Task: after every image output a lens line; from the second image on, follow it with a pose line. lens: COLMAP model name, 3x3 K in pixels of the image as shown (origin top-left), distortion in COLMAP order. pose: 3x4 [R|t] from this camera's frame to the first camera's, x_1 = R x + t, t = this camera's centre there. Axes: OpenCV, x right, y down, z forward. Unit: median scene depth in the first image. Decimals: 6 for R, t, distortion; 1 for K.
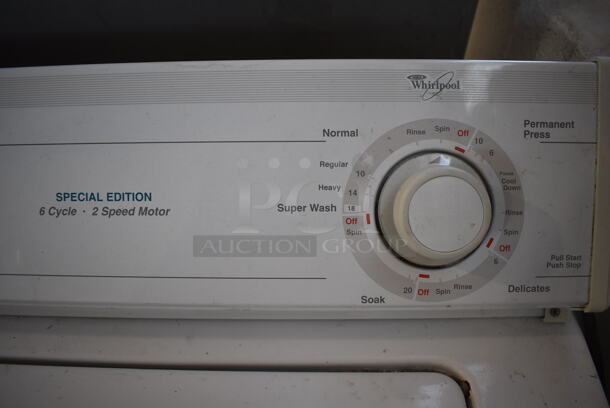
lens RADIAL K [[475.3, 0, 305.0], [0, 475.3, 204.0], [0, 0, 1]] dist [-0.101077, 0.011071]
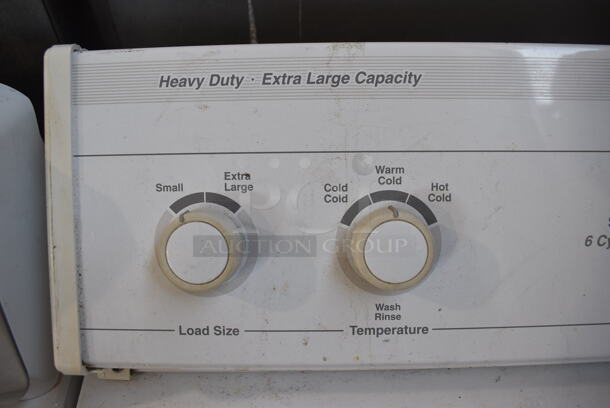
lens RADIAL K [[509.3, 0, 304.1], [0, 509.3, 229.1], [0, 0, 1]] dist [-0.105921, 0.001566]
pose [[0.999976, -0.006568, 0.002170, -1.049778], [0.006439, 0.998460, 0.055105, -0.052226], [-0.002529, -0.055090, 0.998478, 0.208352]]
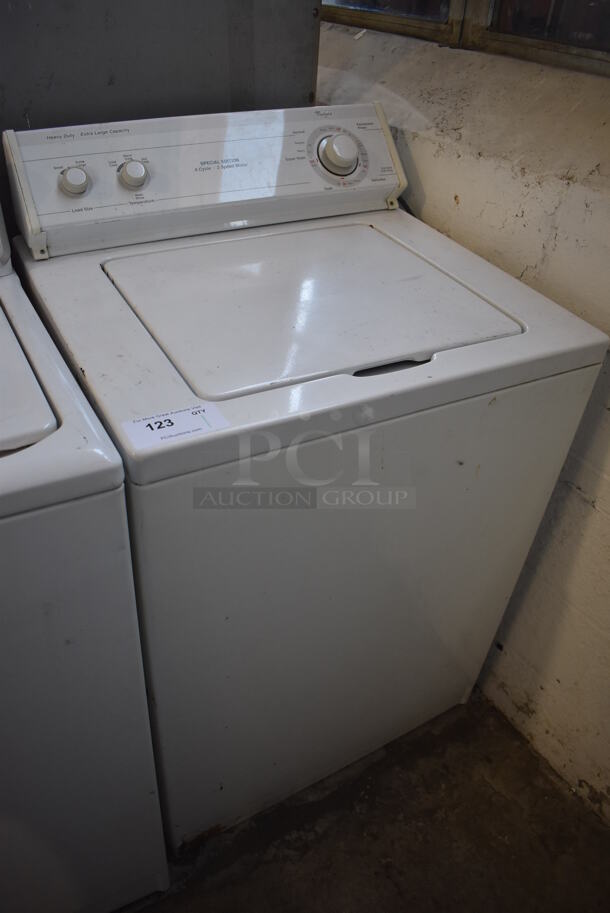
lens RADIAL K [[711.4, 0, 305.0], [0, 711.4, 456.5], [0, 0, 1]] dist [-0.101077, 0.011071]
pose [[0.873574, -0.248041, 0.418741, -1.967428], [0.315409, 0.943782, -0.098954, 1.952840], [-0.370656, 0.218518, 0.902698, -2.131563]]
